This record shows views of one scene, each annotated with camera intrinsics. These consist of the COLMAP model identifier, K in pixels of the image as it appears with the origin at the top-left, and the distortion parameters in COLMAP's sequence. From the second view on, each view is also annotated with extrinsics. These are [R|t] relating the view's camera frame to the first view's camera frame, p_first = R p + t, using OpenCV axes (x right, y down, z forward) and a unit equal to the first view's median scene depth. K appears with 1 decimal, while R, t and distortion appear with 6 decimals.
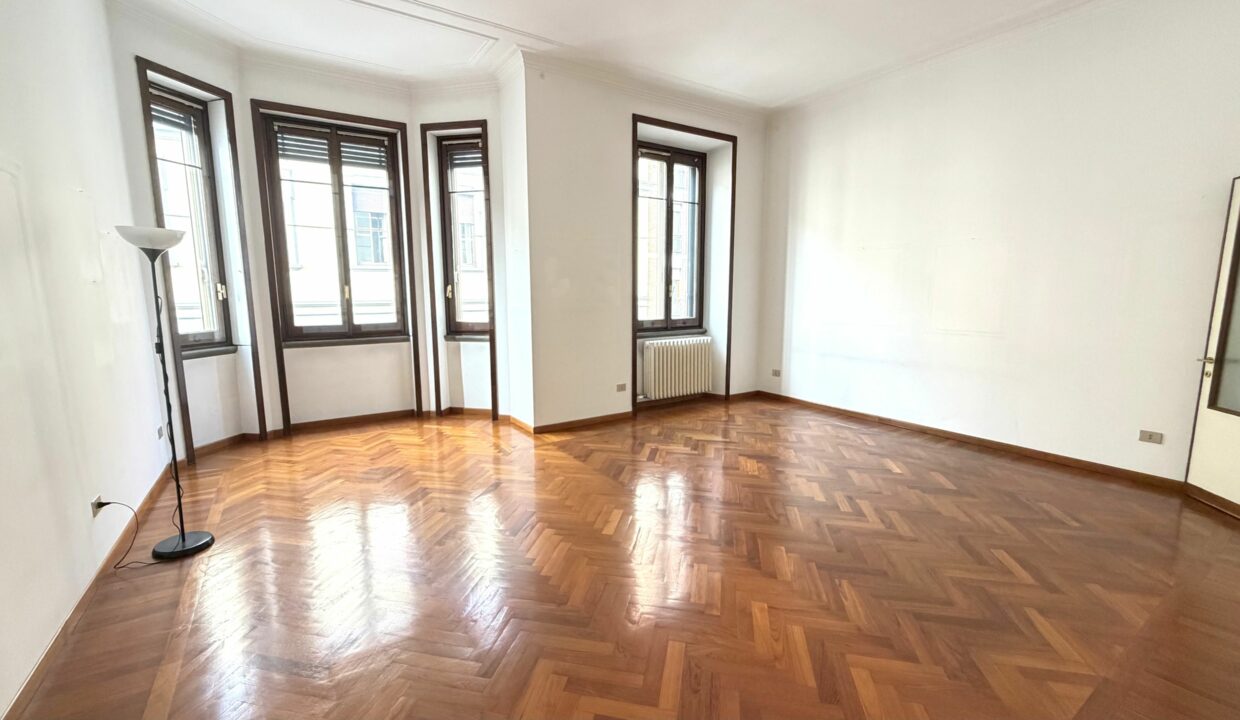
lens RADIAL K [[508.0, 0, 625.6], [0, 508.0, 362.9], [0, 0, 1]] dist [-0.001449, 0.001536]
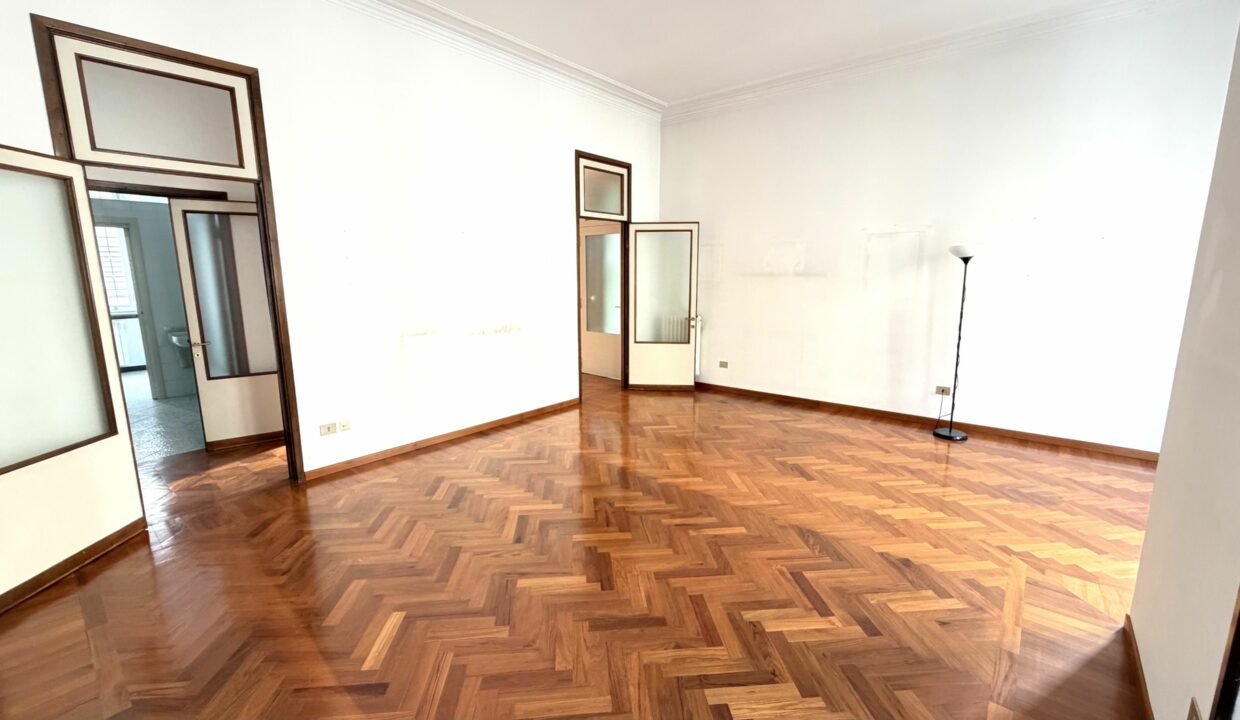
lens RADIAL K [[508.0, 0, 612.9], [0, 508.0, 363.8], [0, 0, 1]] dist [-0.001449, 0.001536]
pose [[-0.959896, 0.056541, -0.274594, 0.337487], [-0.033031, 0.949822, 0.311042, -0.190736], [0.278402, 0.307638, -0.909863, 1.160335]]
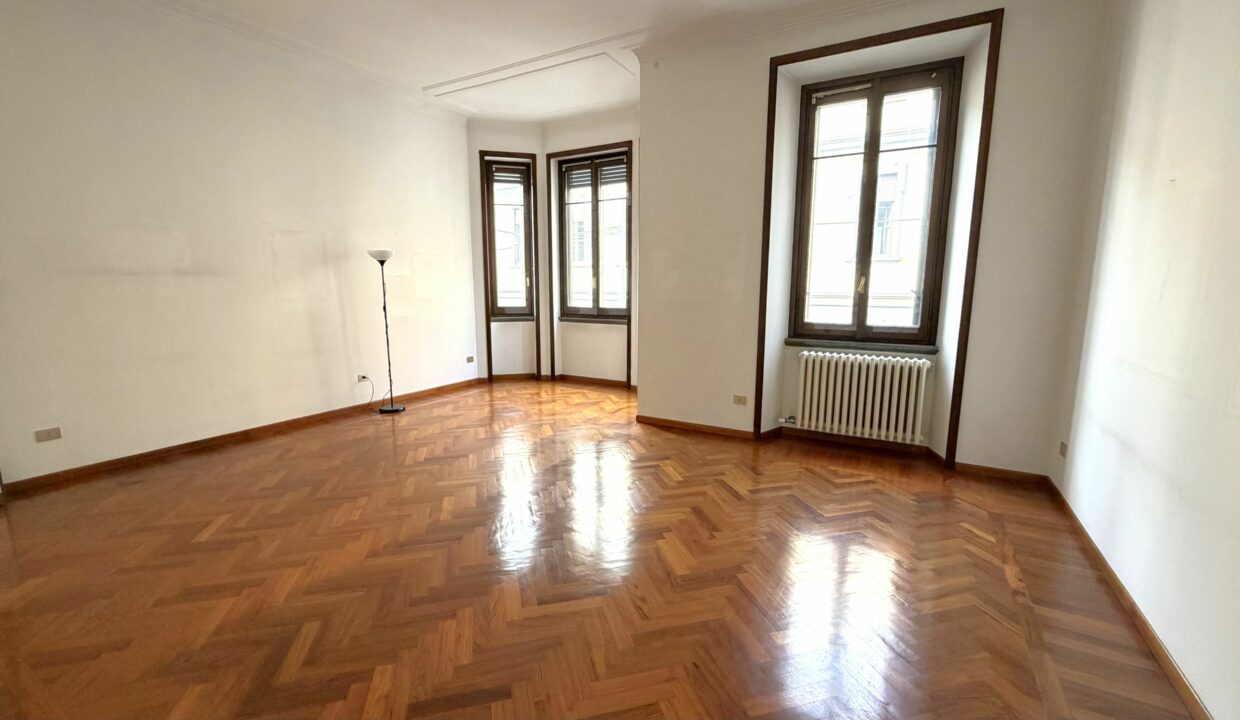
lens RADIAL K [[508.0, 0, 614.4], [0, 508.0, 361.8], [0, 0, 1]] dist [-0.001449, 0.001536]
pose [[0.447015, 0.145543, -0.882607, 0.670470], [-0.128403, 0.986897, 0.097708, -0.073660], [0.885263, 0.069652, 0.459846, 0.459445]]
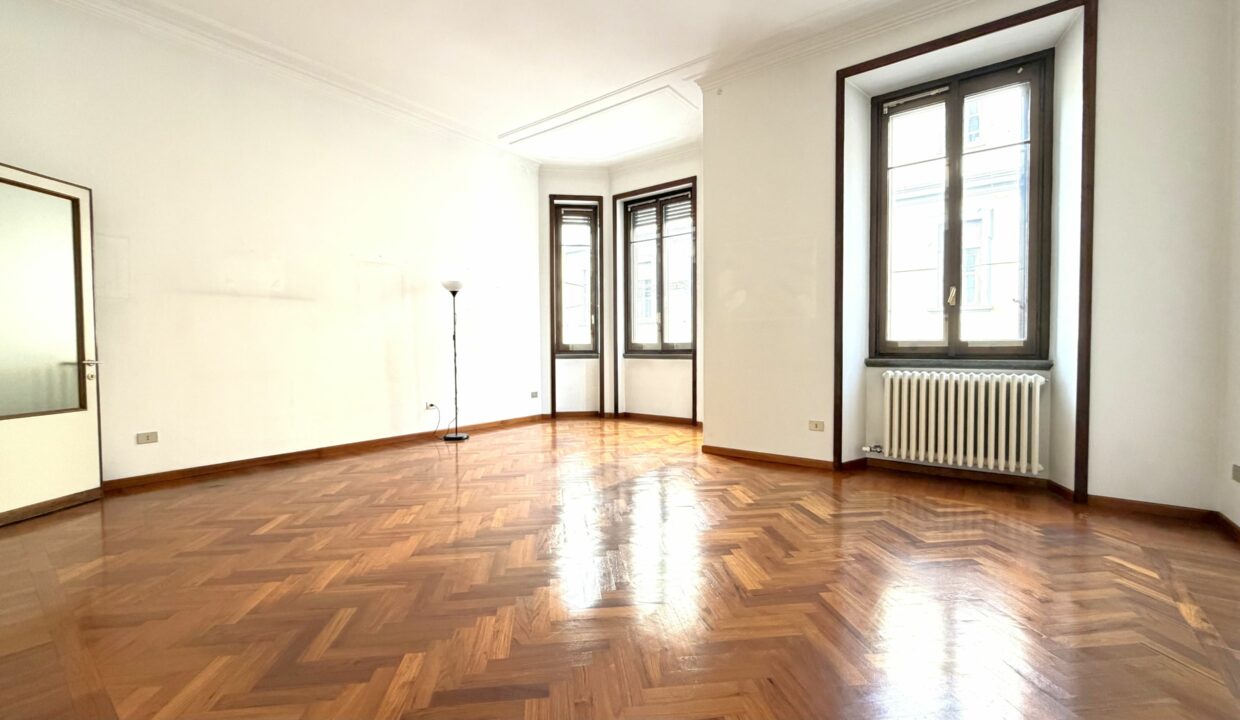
lens RADIAL K [[508.0, 0, 614.7], [0, 508.0, 362.0], [0, 0, 1]] dist [-0.001449, 0.001536]
pose [[0.325234, 0.033168, -0.945052, 0.652644], [-0.128232, 0.991700, -0.009326, -0.001178], [0.936899, 0.124219, 0.326788, 0.487117]]
